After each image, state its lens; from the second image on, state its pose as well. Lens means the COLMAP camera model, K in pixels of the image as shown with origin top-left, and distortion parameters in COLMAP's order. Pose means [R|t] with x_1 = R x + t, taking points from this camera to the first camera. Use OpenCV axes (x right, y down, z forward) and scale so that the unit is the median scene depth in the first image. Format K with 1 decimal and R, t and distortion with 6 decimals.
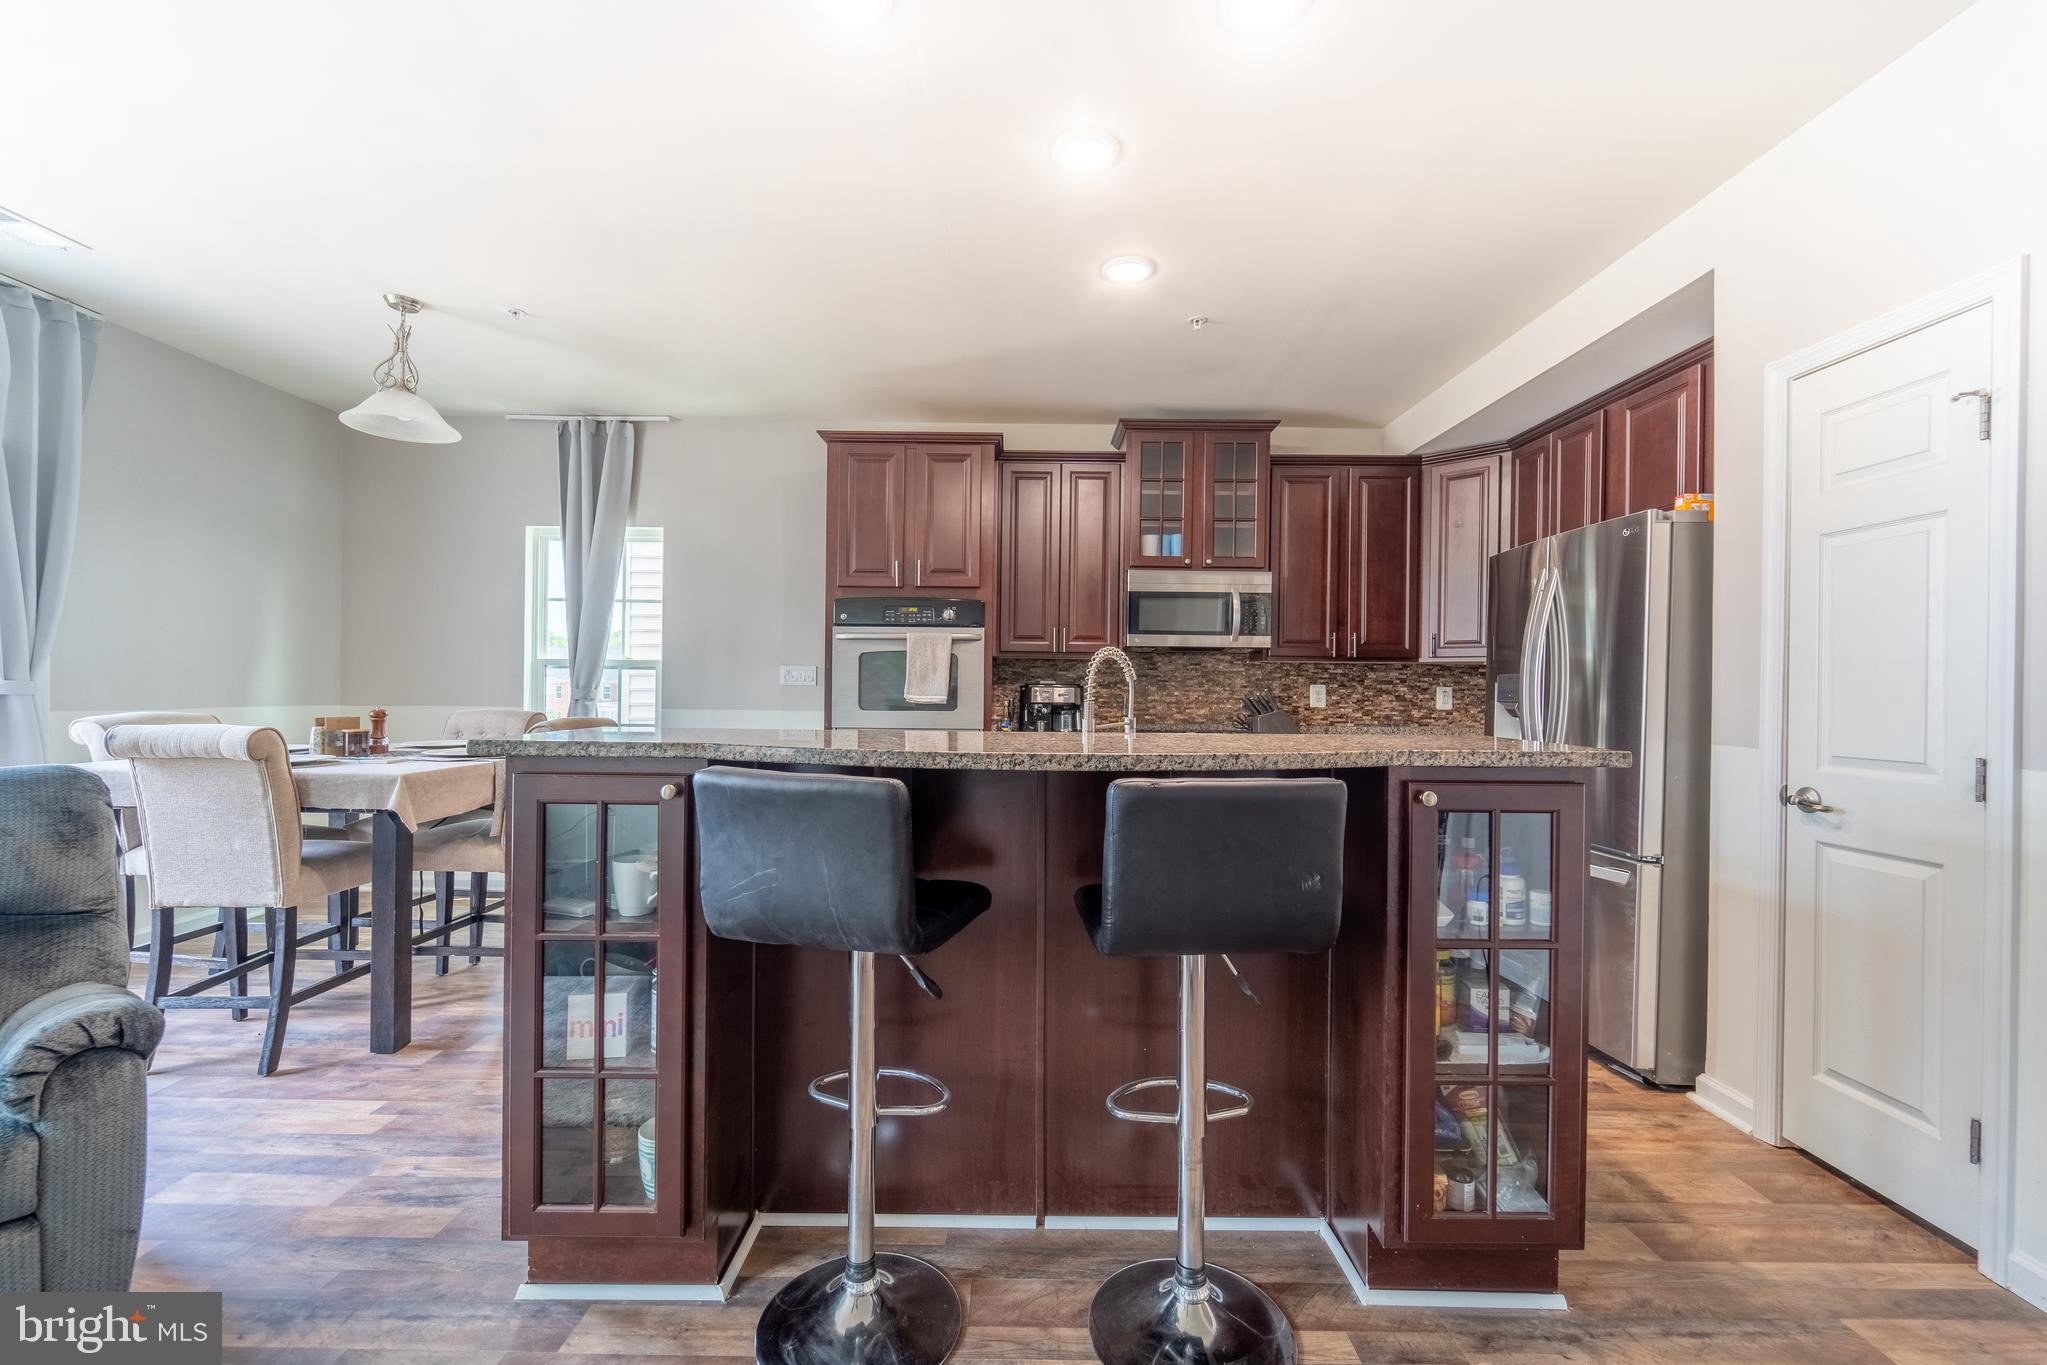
lens RADIAL K [[824.5, 0, 1033.2], [0, 824.5, 691.2], [0, 0, 1]] dist [0.000670, -0.000511]
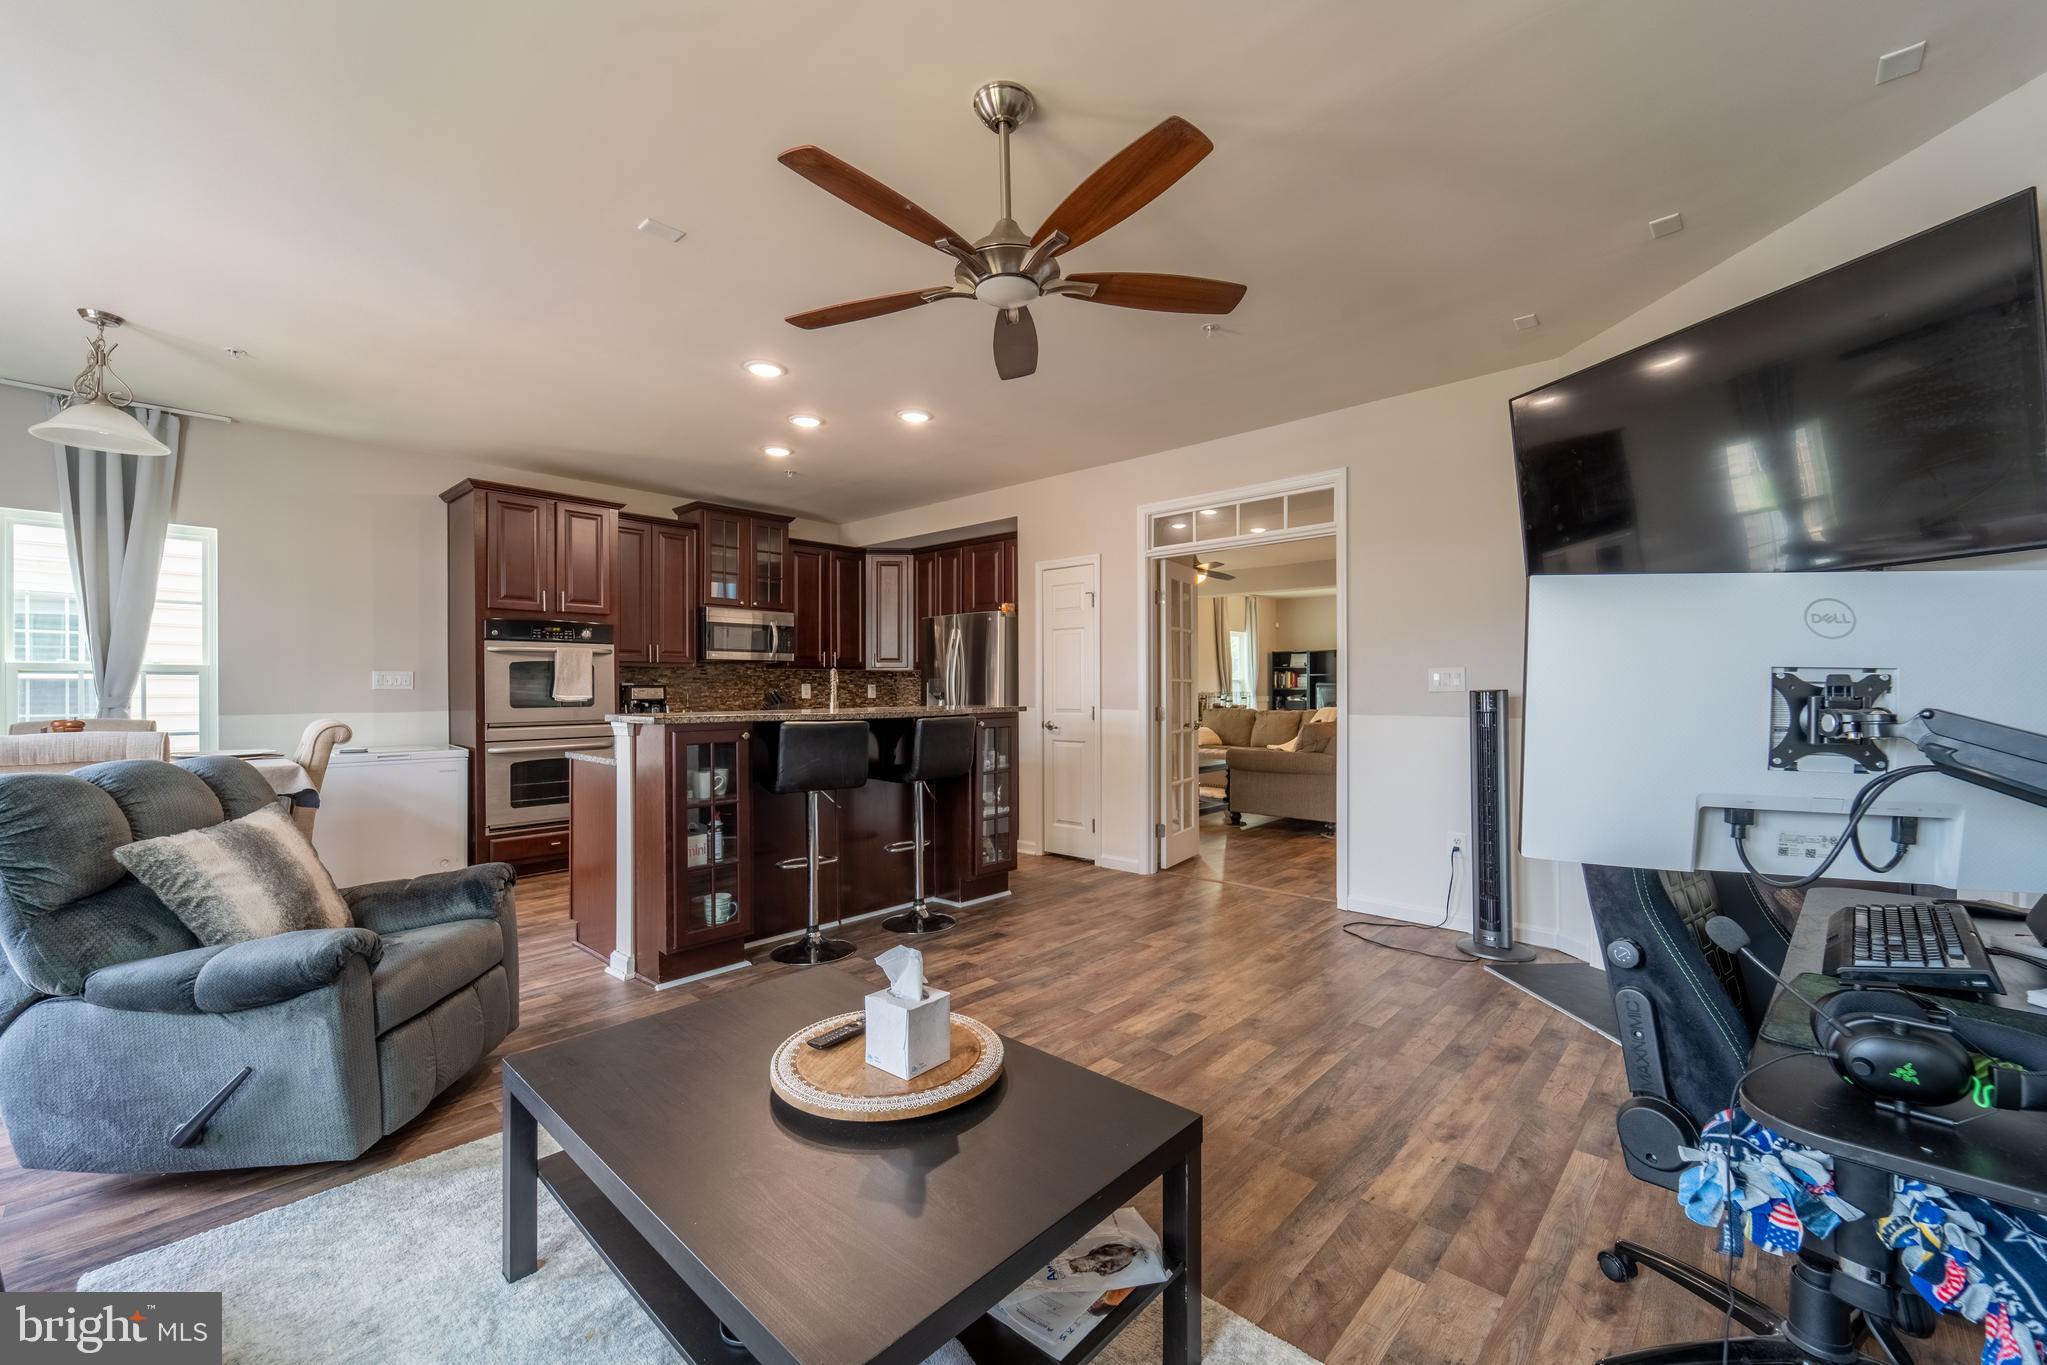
lens RADIAL K [[807.9, 0, 1025.6], [0, 807.9, 692.3], [0, 0, 1]] dist [0.002379, 0.000255]
pose [[0.682150, -0.016284, 0.731031, -0.574091], [0.010377, 0.999867, 0.012590, -0.007592], [-0.731139, -0.001002, 0.682228, -0.411861]]
